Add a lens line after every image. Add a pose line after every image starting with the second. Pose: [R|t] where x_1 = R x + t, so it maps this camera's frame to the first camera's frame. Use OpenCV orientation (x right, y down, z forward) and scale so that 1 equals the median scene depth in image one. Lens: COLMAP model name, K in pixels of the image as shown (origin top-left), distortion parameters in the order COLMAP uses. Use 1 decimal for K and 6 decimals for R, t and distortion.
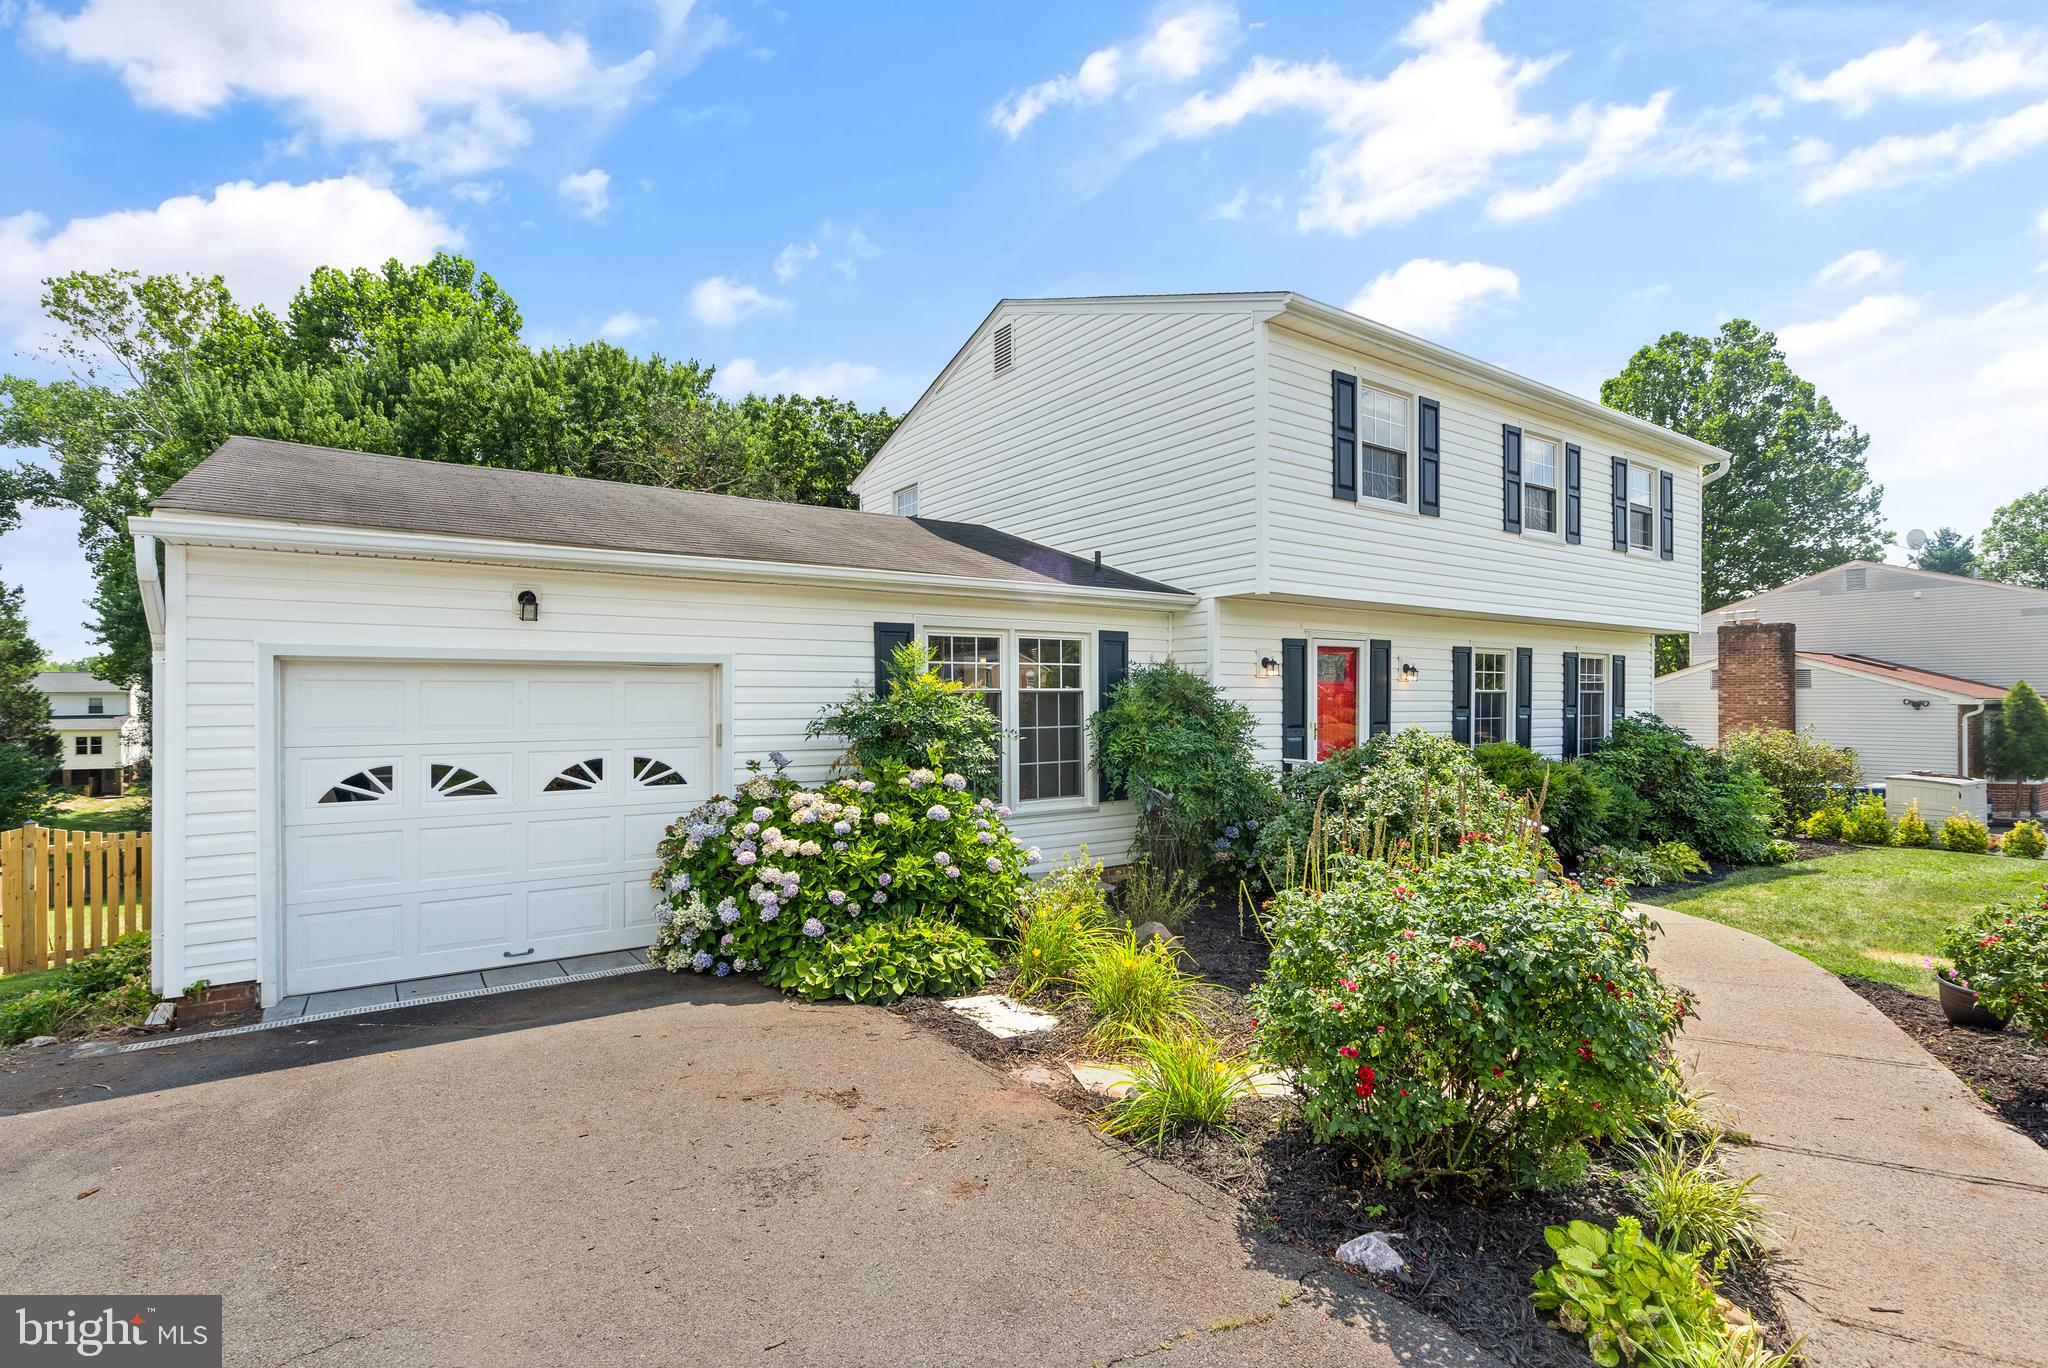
lens RADIAL K [[948.9, 0, 1023.7], [0, 948.9, 689.8], [0, 0, 1]] dist [-0.002126, 0.001327]
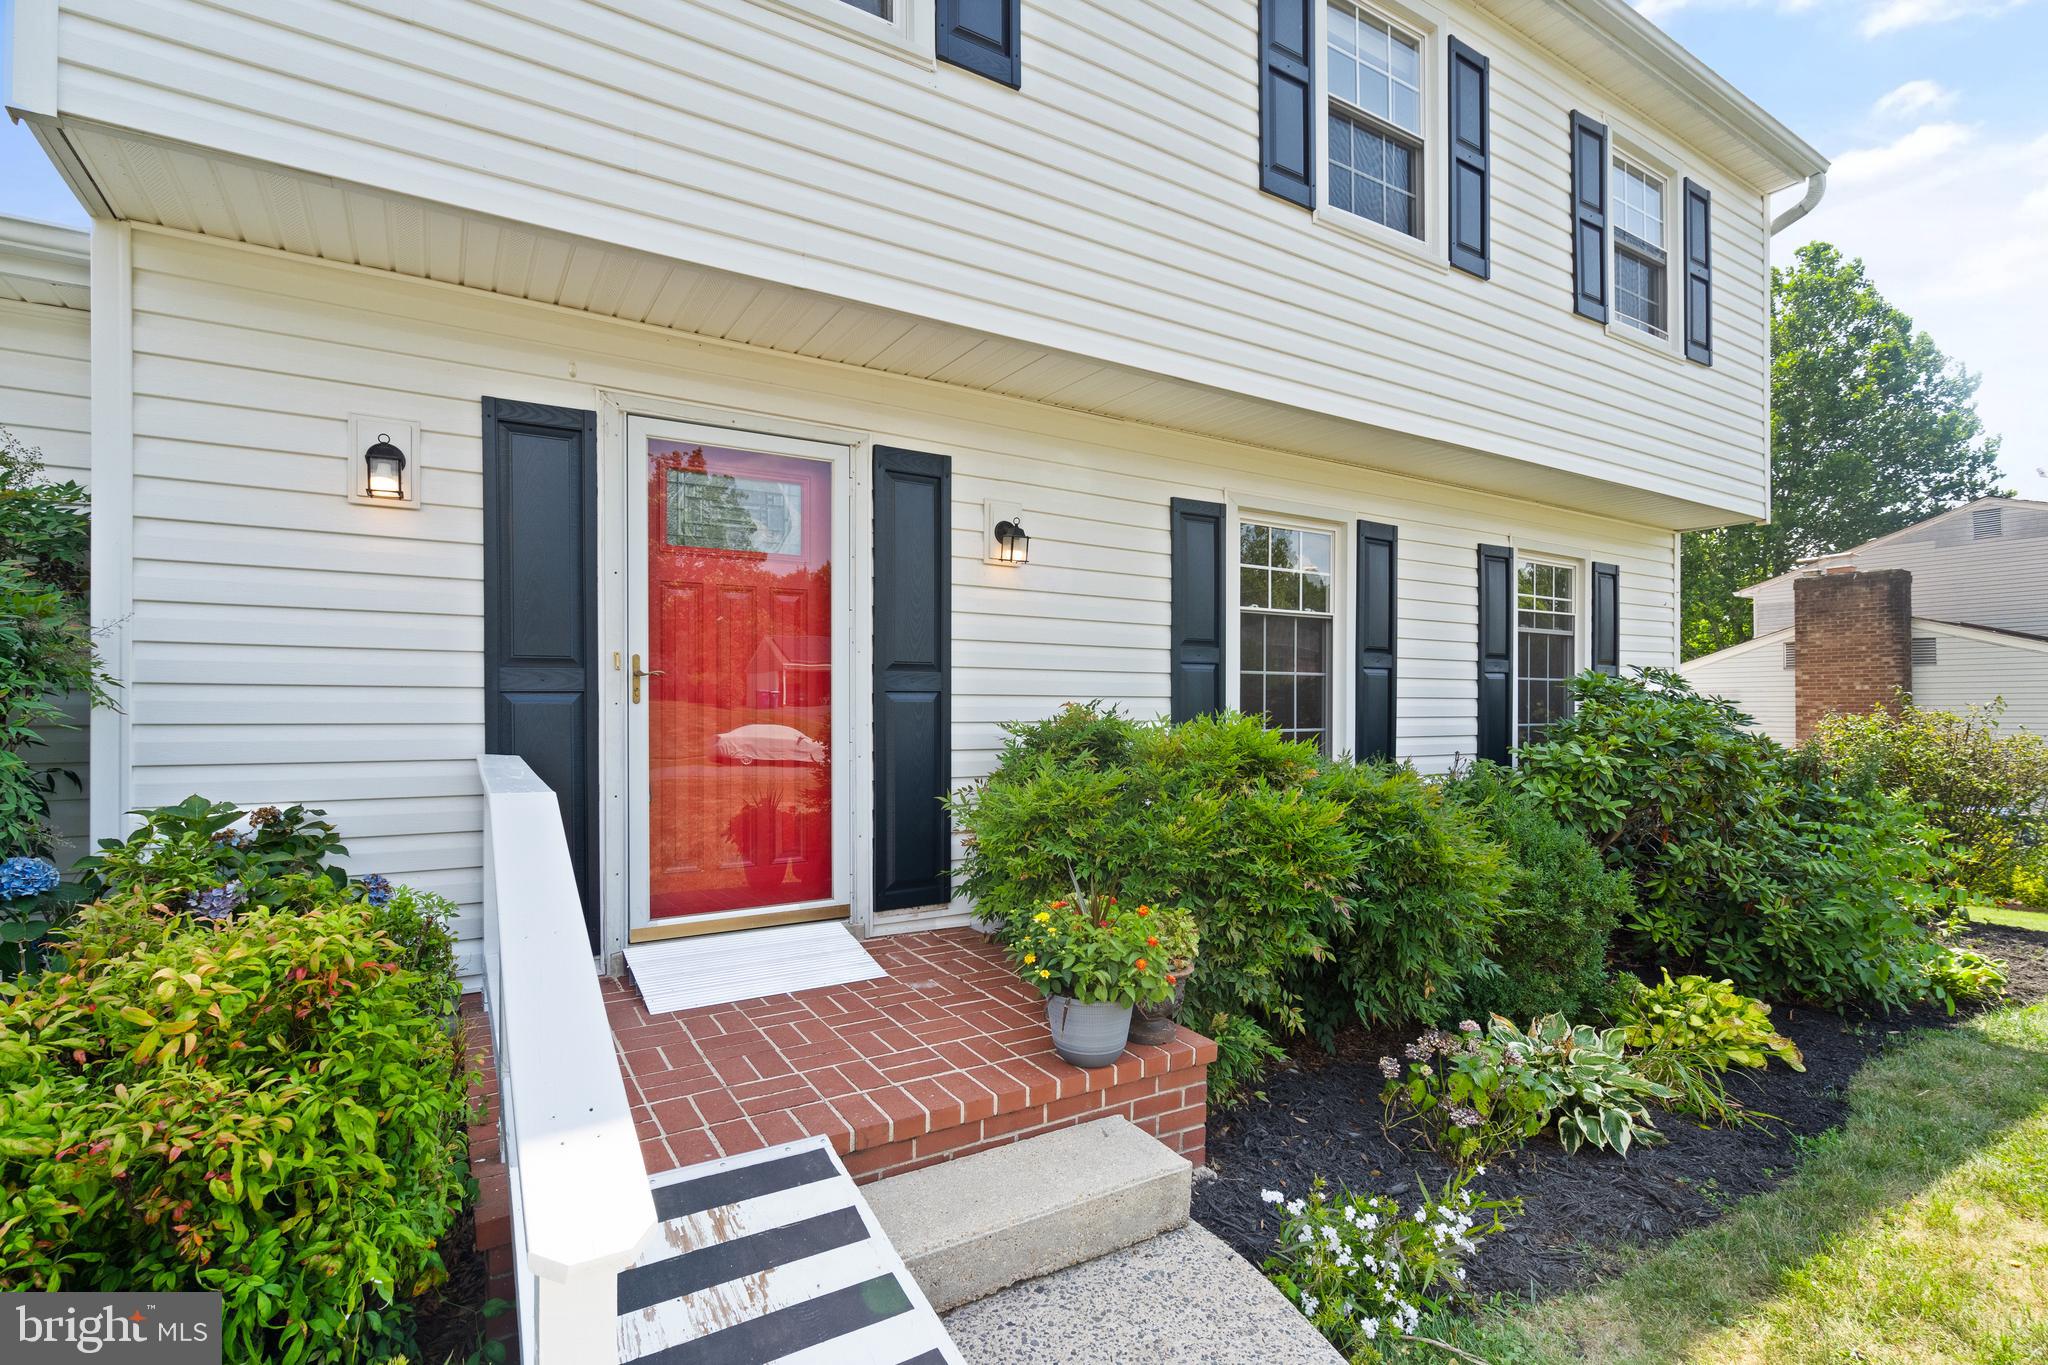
lens RADIAL K [[948.9, 0, 1027.2], [0, 948.9, 698.1], [0, 0, 1]] dist [-0.002126, 0.001327]
pose [[0.999039, -0.000776, -0.043831, 0.339834], [0.000777, 1.000000, 0.000007, 0.036816], [0.043831, -0.000041, 0.999039, 0.476809]]
